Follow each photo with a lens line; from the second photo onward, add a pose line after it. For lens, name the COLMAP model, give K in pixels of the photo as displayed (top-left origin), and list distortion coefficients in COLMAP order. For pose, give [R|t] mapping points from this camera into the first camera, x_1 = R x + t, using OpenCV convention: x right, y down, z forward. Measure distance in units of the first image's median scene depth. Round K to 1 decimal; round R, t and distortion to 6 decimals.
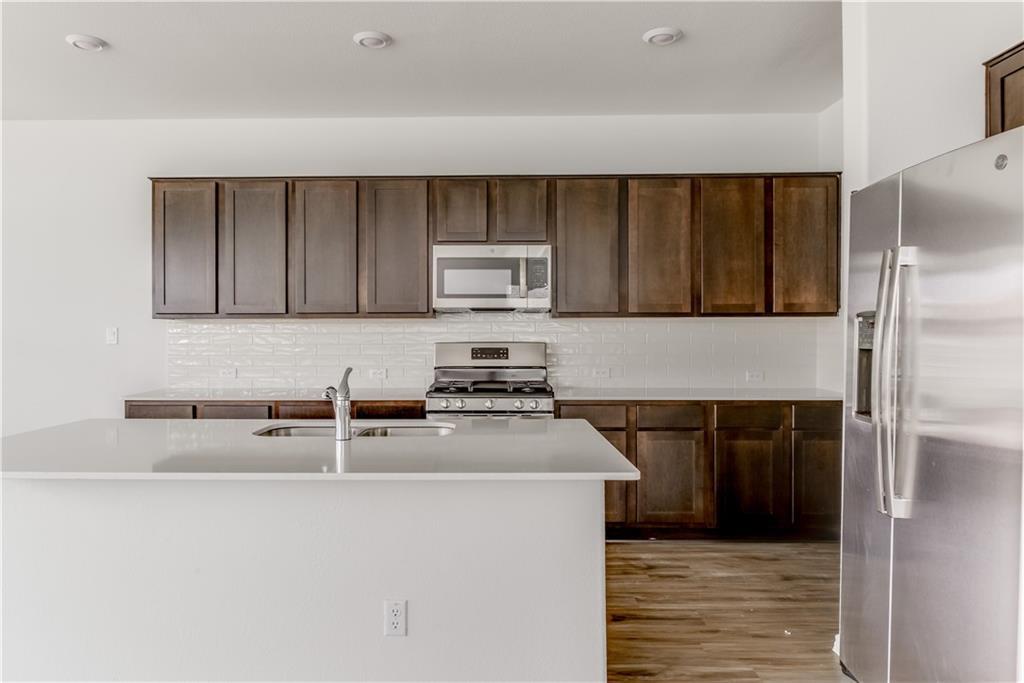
lens RADIAL K [[632.3, 0, 504.0], [0, 632.3, 334.7], [0, 0, 1]] dist [-0.002471, -0.001057]
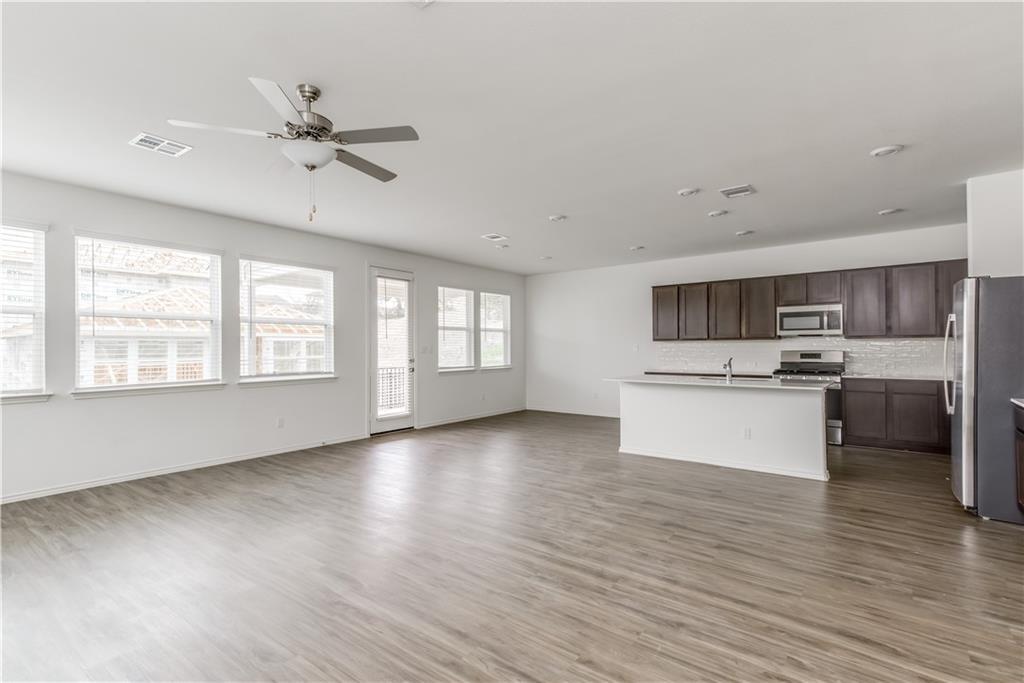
lens RADIAL K [[471.4, 0, 519.0], [0, 471.4, 341.3], [0, 0, 1]] dist [0.026865, 0.001211]
pose [[0.810981, -0.010511, -0.584978, 0.127621], [0.003277, 0.999905, -0.013424, -0.000982], [0.585064, 0.008969, 0.810938, -0.890118]]
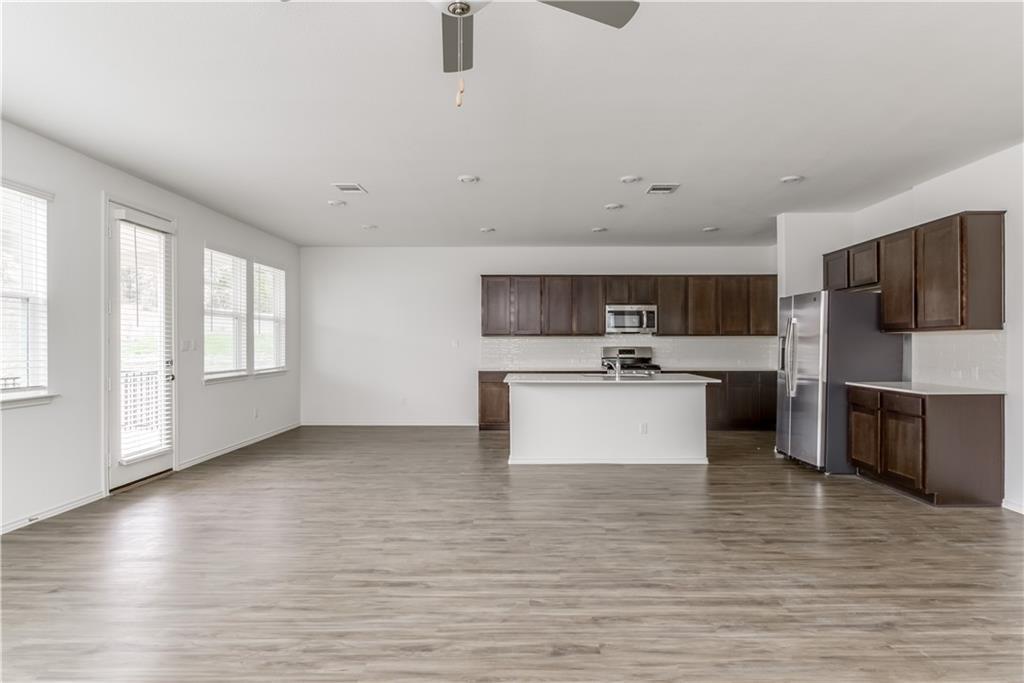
lens RADIAL K [[524.7, 0, 520.3], [0, 524.7, 339.6], [0, 0, 1]] dist [-0.010164, -0.000414]
pose [[0.999940, 0.001301, 0.010901, -0.443164], [-0.001217, 0.999969, -0.007742, 0.000815], [-0.010911, 0.007729, 0.999911, -0.918608]]
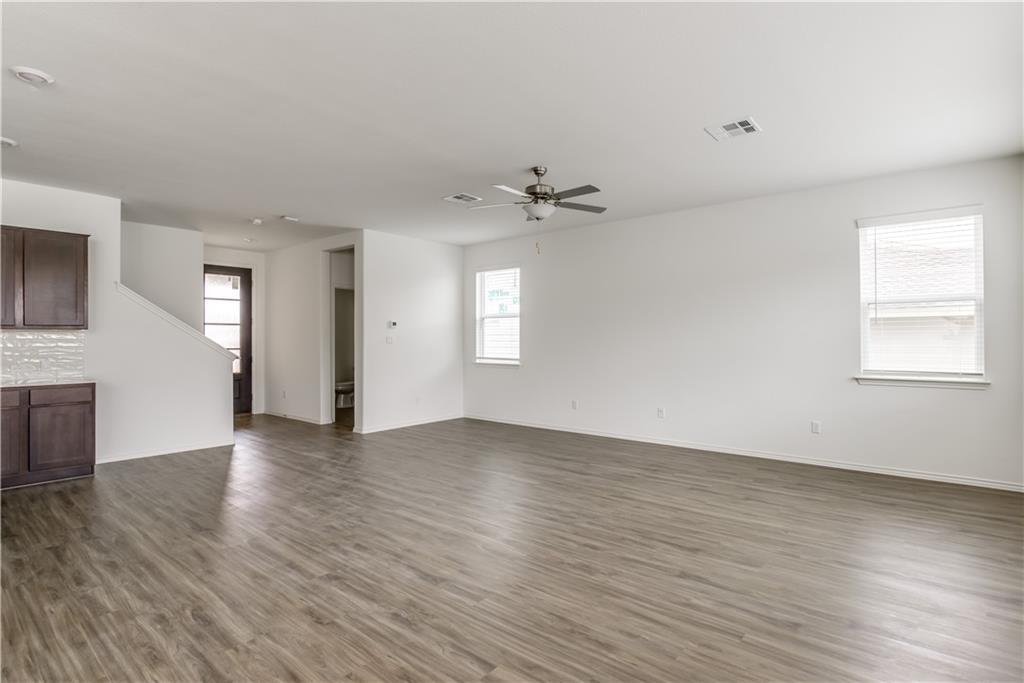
lens RADIAL K [[524.7, 0, 512.7], [0, 524.7, 339.6], [0, 0, 1]] dist [-0.010164, -0.000414]
pose [[-0.767805, -0.000739, 0.640683, -1.129644], [0.003927, 0.999975, 0.005859, -0.001933], [-0.640671, 0.007015, -0.767783, 0.334238]]
